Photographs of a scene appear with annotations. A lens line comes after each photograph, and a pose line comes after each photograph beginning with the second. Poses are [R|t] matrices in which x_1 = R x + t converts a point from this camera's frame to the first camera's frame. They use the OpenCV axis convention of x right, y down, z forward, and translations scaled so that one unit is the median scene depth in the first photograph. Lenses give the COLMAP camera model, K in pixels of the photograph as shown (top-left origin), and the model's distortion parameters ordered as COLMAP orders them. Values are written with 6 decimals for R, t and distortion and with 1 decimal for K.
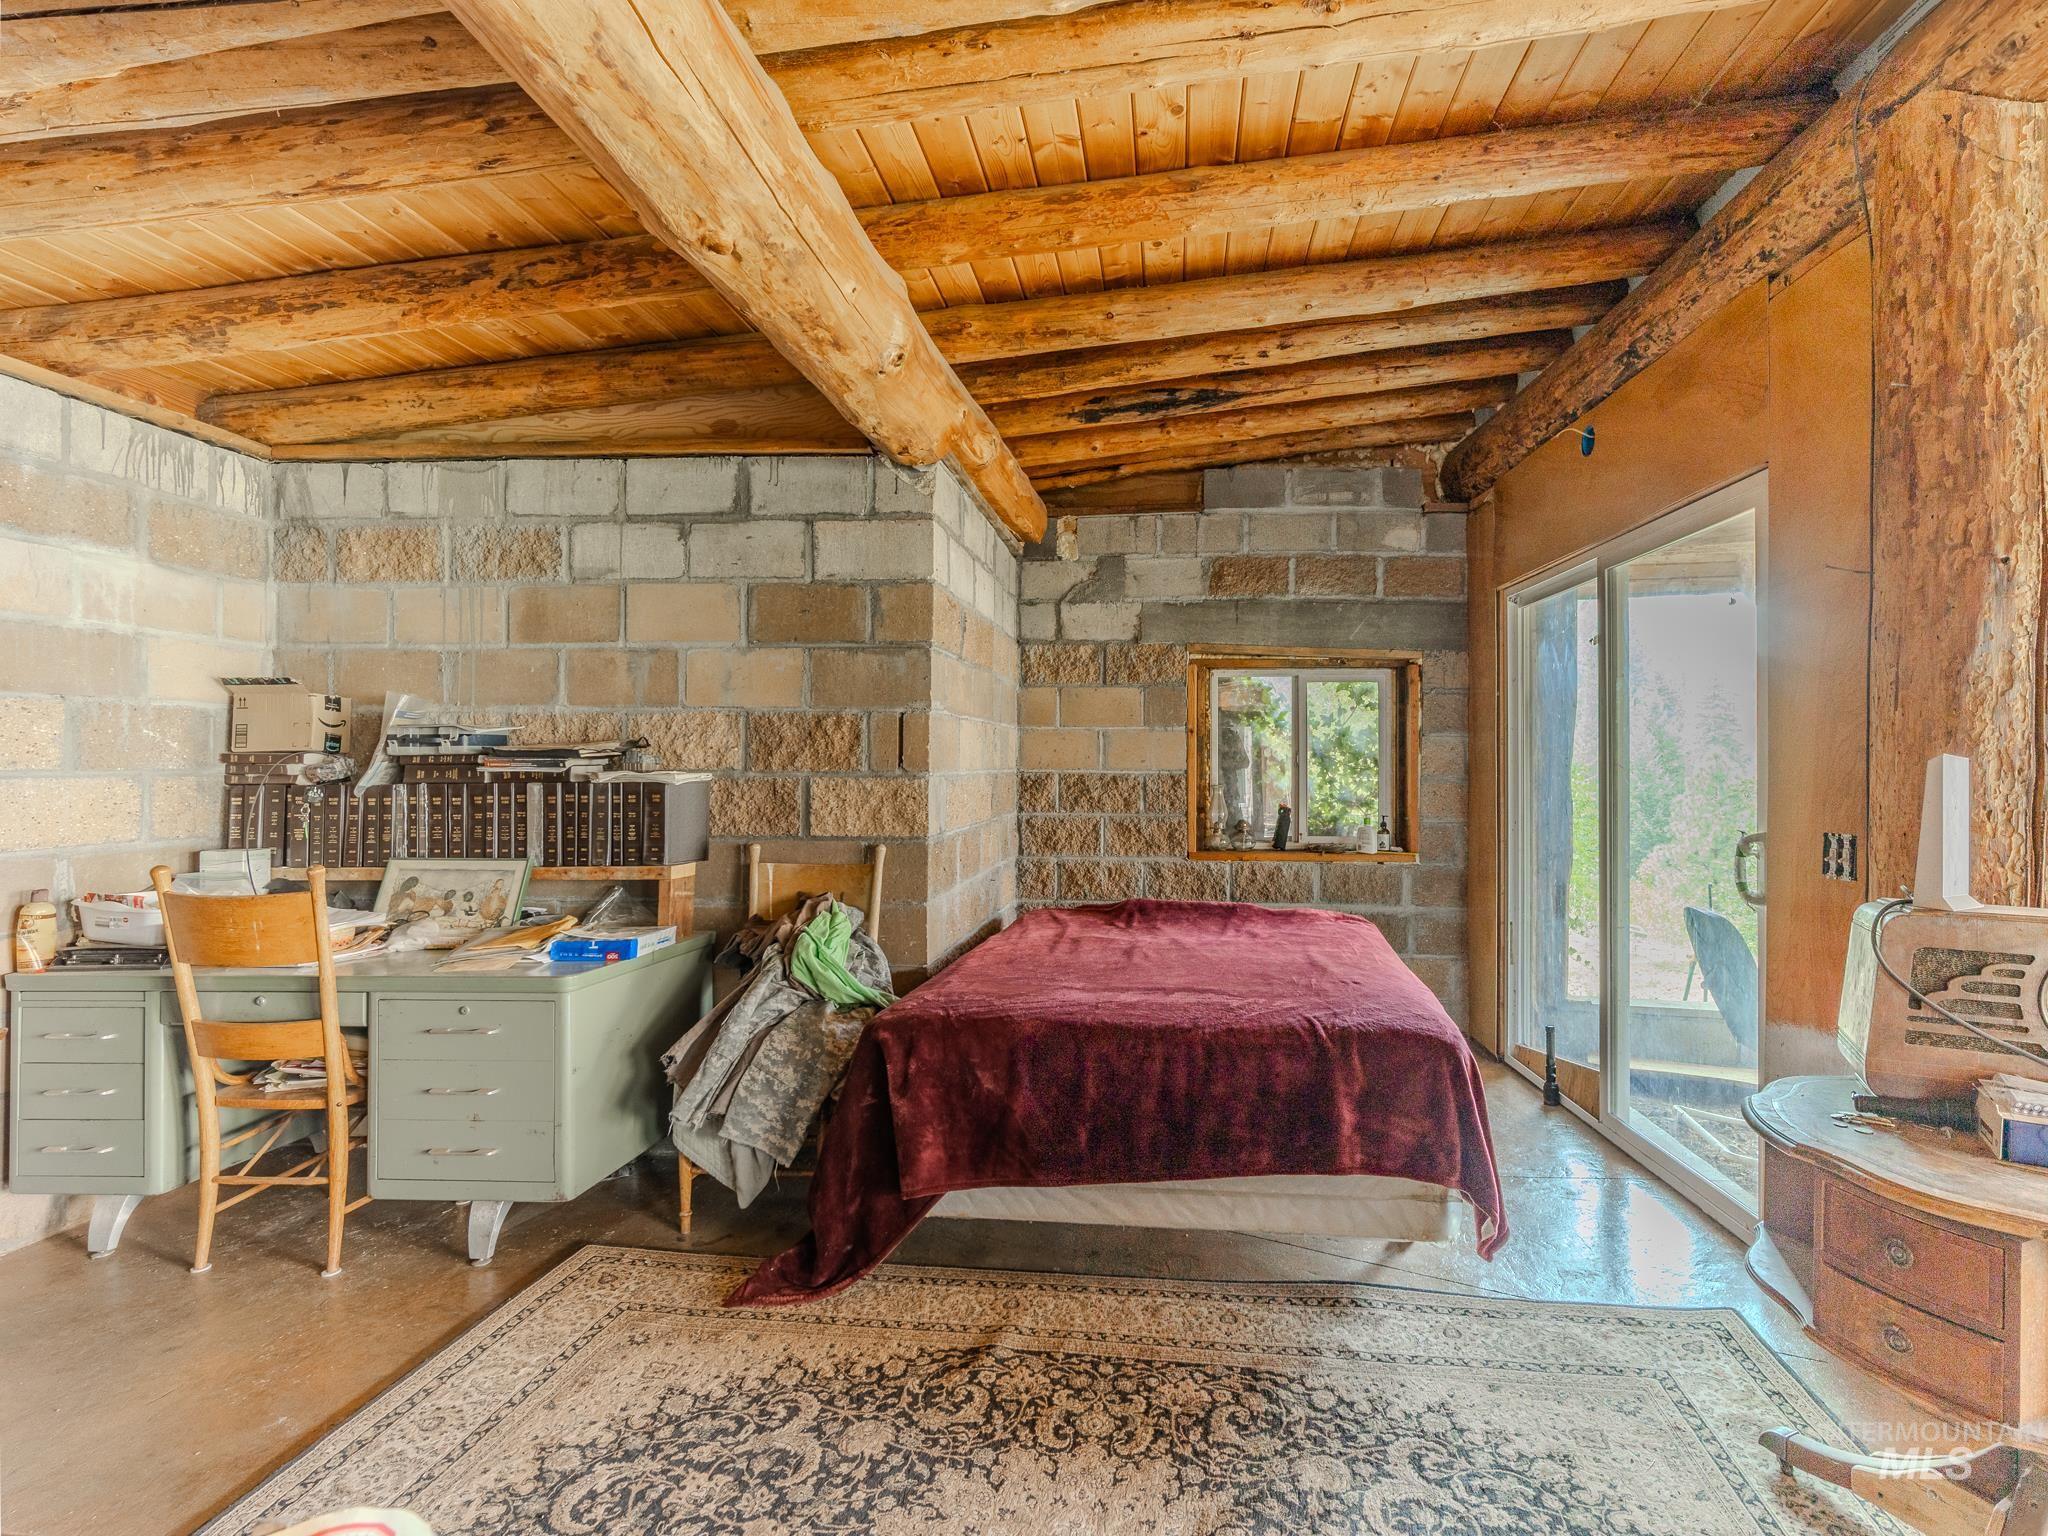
lens RADIAL K [[959.7, 0, 1027.7], [0, 959.7, 759.4], [0, 0, 1]] dist [-0.019897, 0.006947]
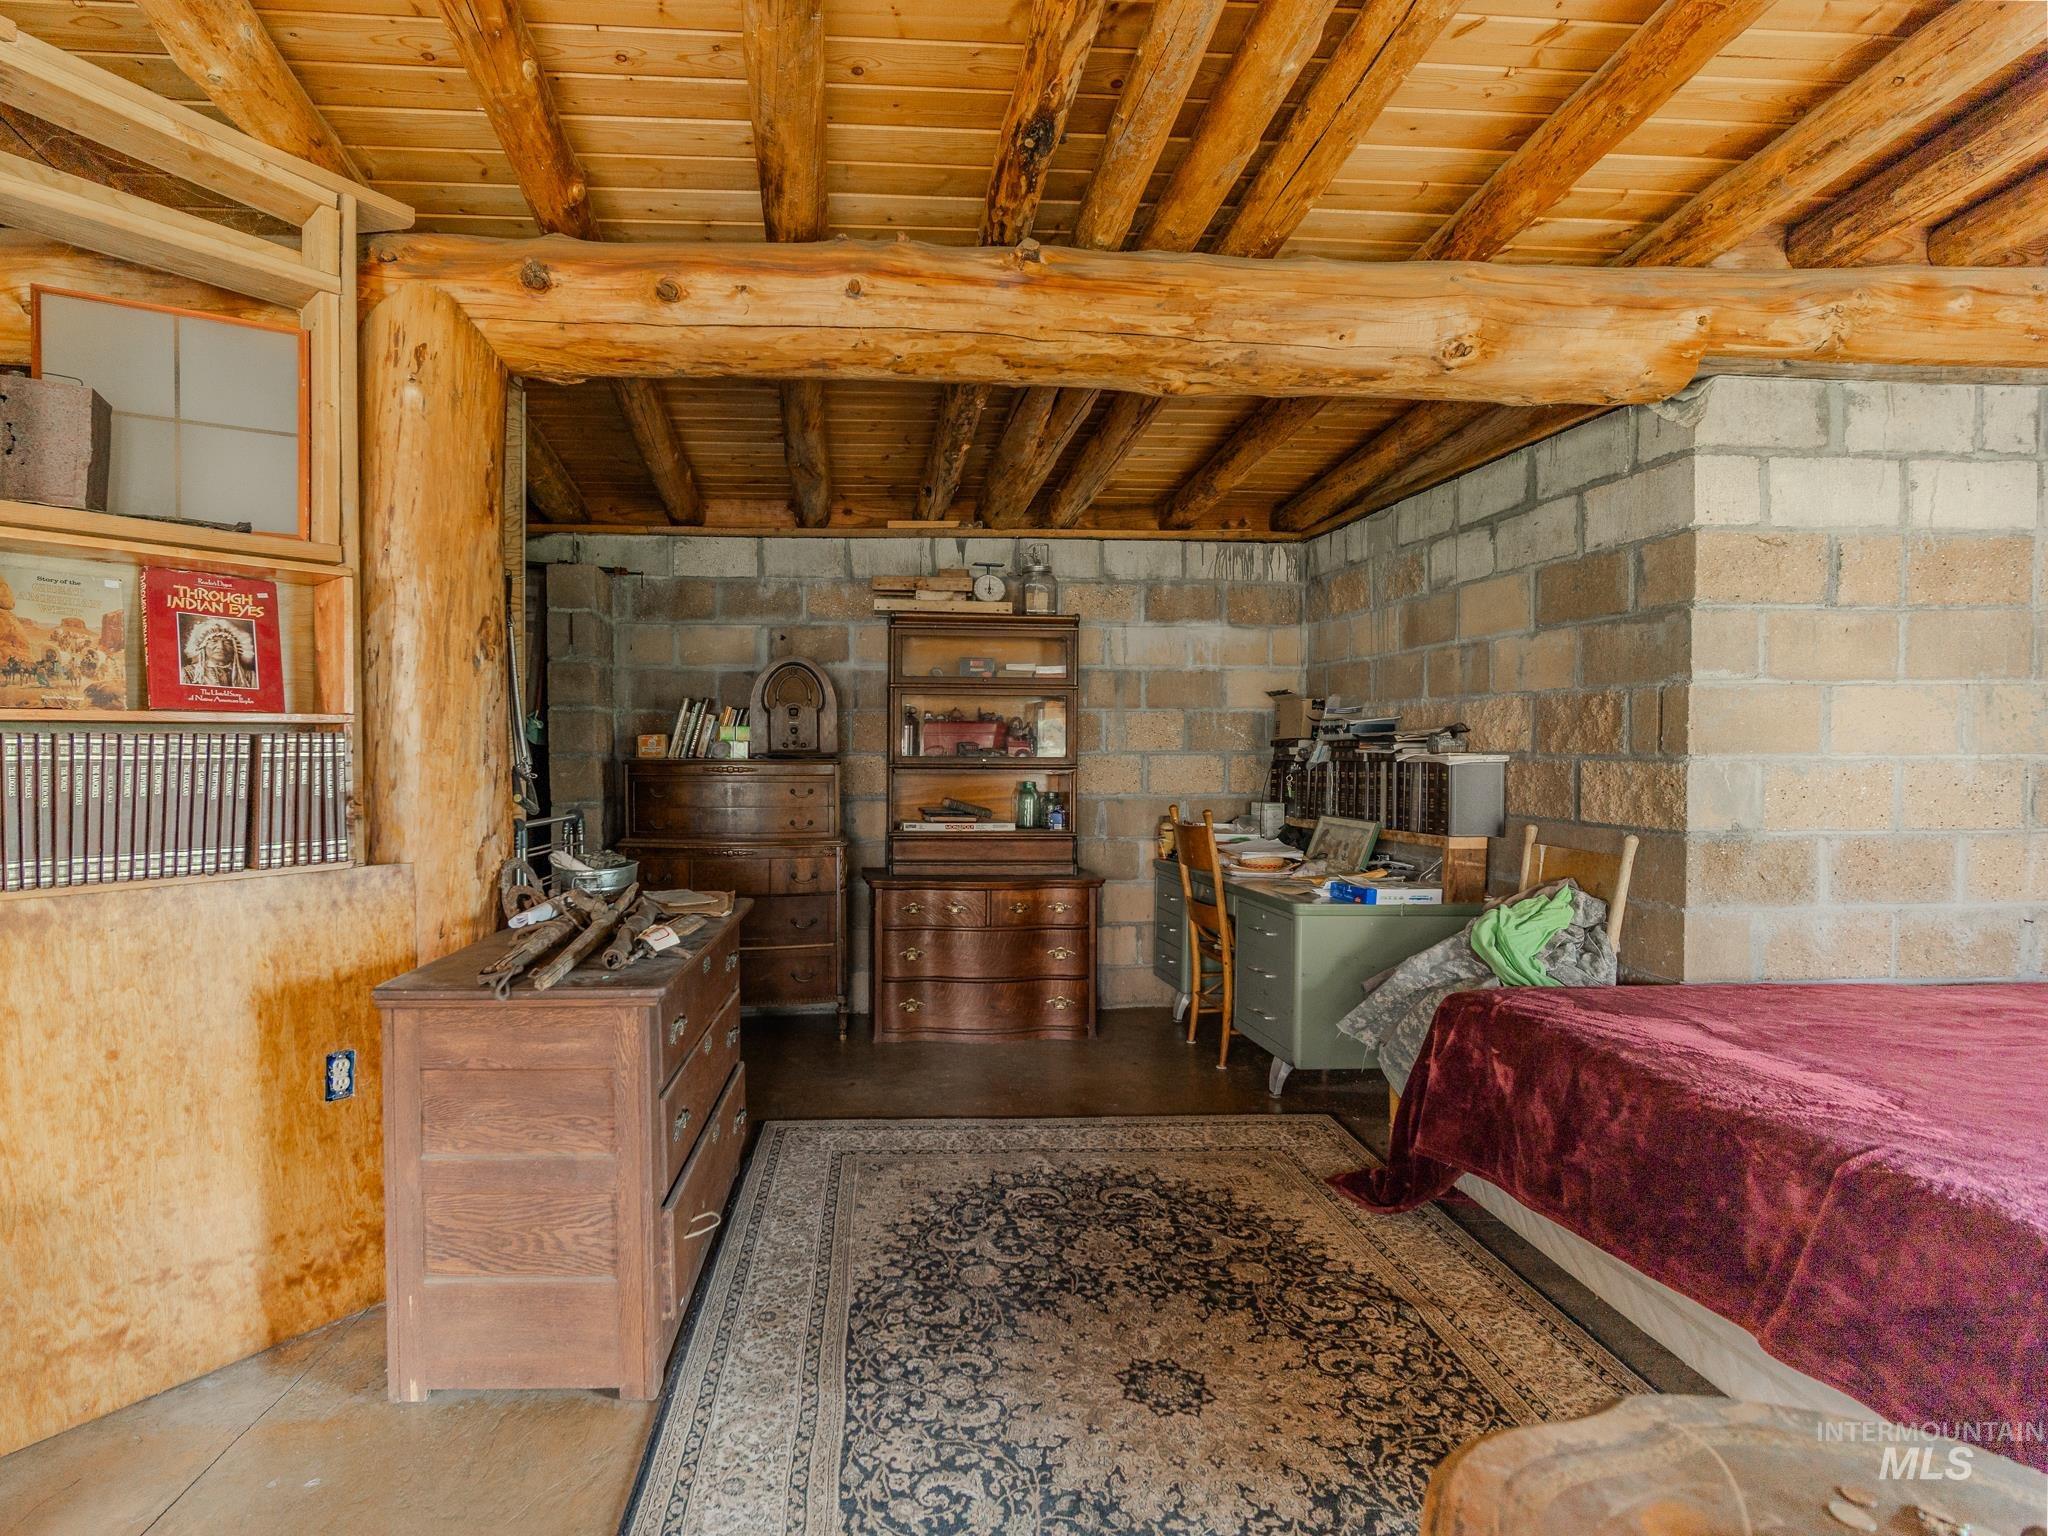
lens RADIAL K [[959.7, 0, 1027.7], [0, 959.7, 759.4], [0, 0, 1]] dist [-0.019897, 0.006947]
pose [[0.247648, 0.010087, -0.968798, 0.584322], [0.006773, 0.999903, 0.012142, 0.002758], [0.968827, -0.009569, 0.247555, 0.233912]]
